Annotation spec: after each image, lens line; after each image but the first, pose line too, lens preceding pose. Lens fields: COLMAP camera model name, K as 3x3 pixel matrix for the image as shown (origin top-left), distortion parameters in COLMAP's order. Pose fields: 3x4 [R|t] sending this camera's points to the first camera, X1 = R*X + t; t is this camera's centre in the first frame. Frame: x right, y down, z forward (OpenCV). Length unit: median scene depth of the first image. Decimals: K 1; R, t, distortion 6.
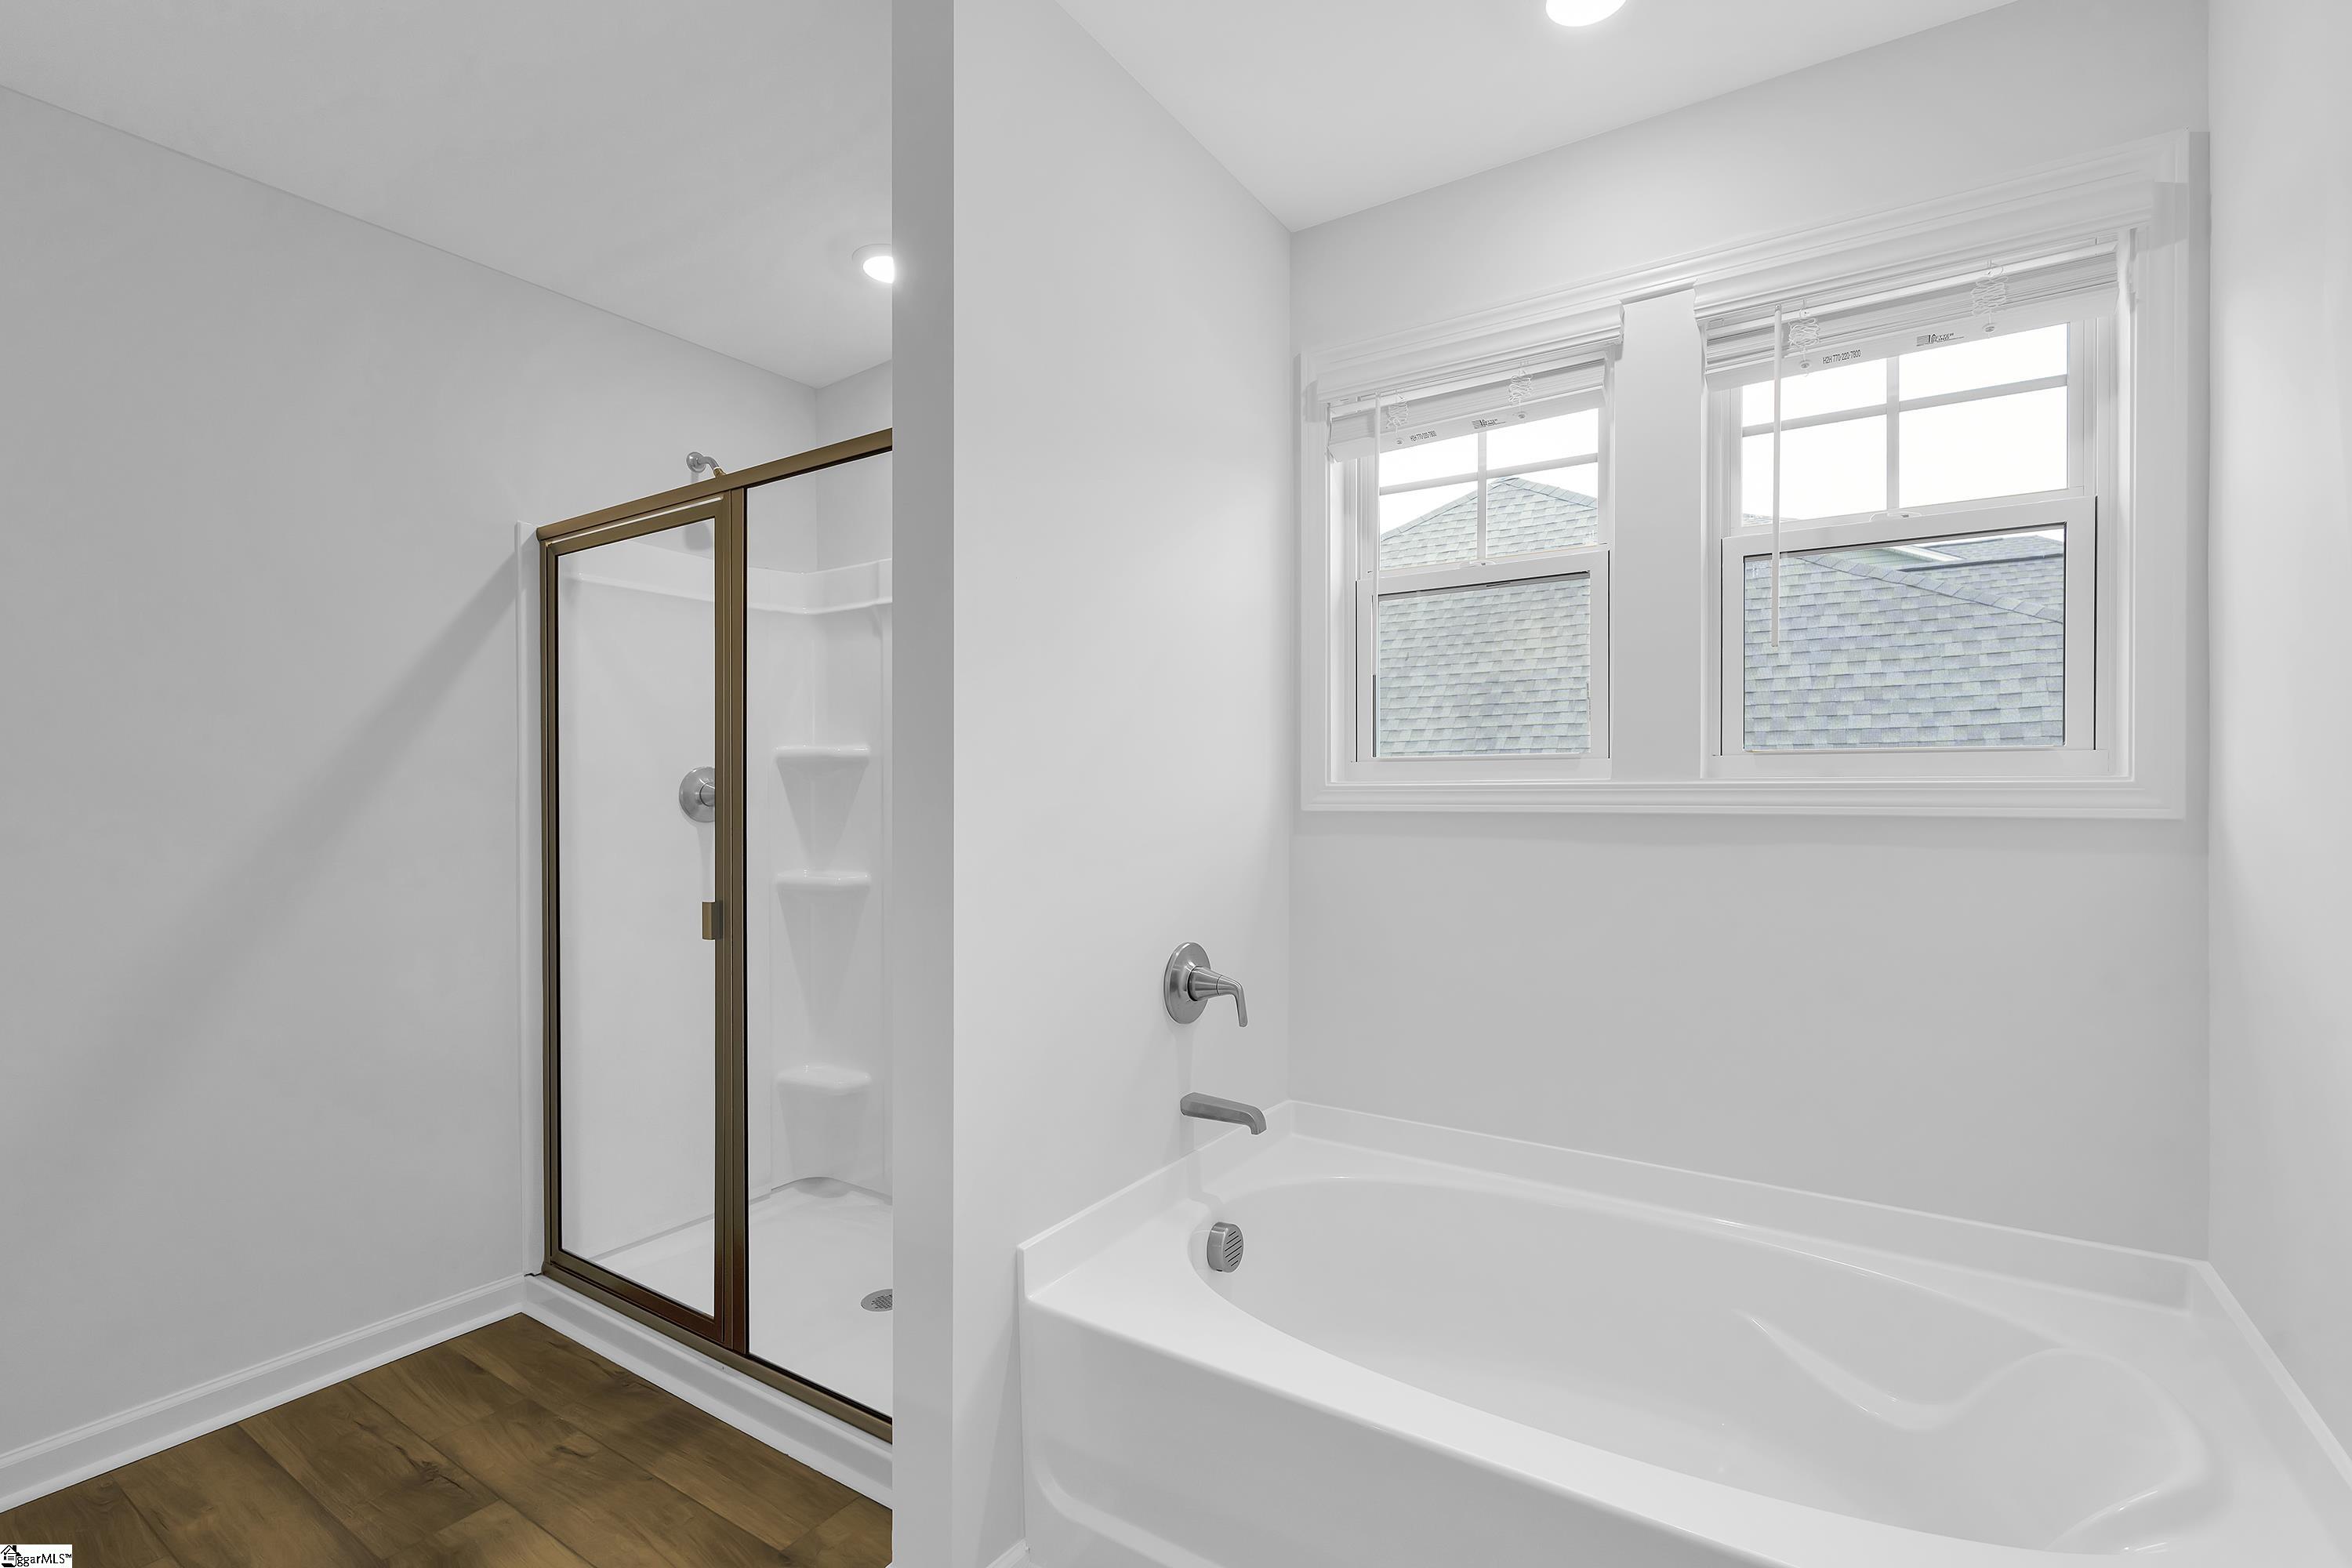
lens RADIAL K [[1026.0, 0, 1179.5], [0, 1026.0, 793.5], [0, 0, 1]] dist [-0.002463, -0.001922]
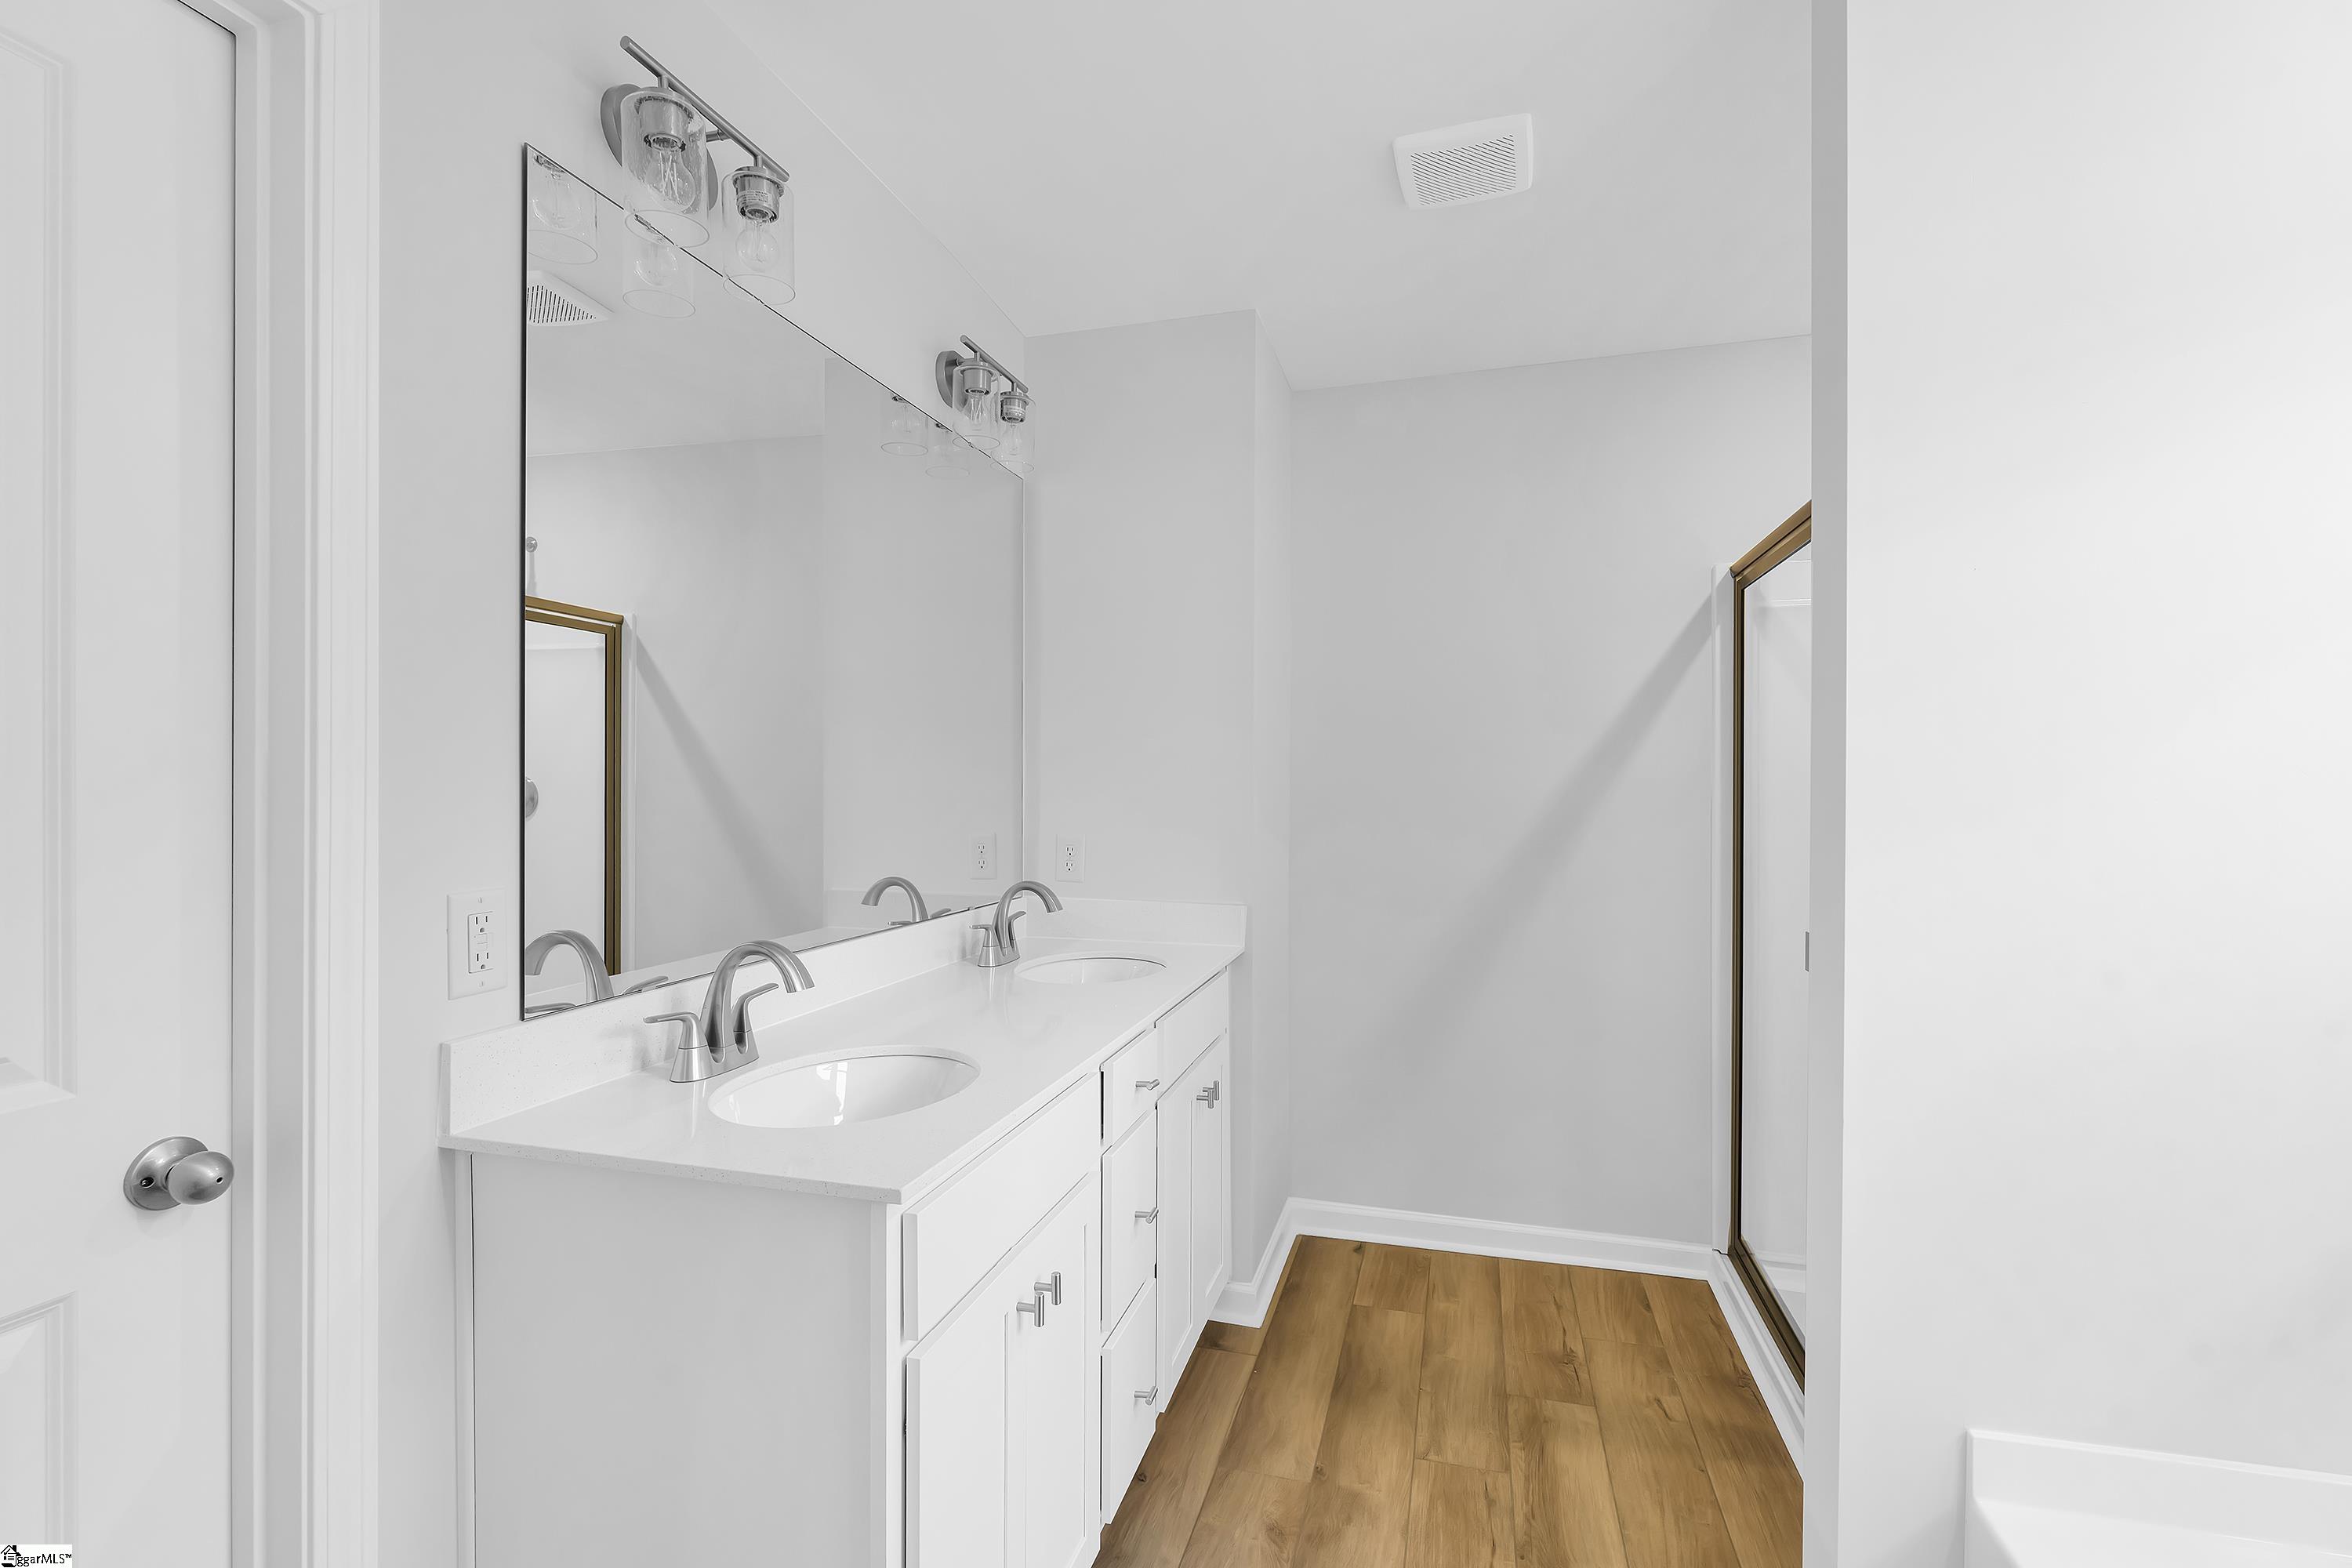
lens RADIAL K [[1026.0, 0, 1186.1], [0, 1026.0, 783.8], [0, 0, 1]] dist [-0.002463, -0.001922]
pose [[0.323176, -0.001051, -0.946338, 0.285377], [-0.004602, 0.999986, -0.002682, -0.030873], [0.946328, 0.005222, 0.323166, 0.138721]]
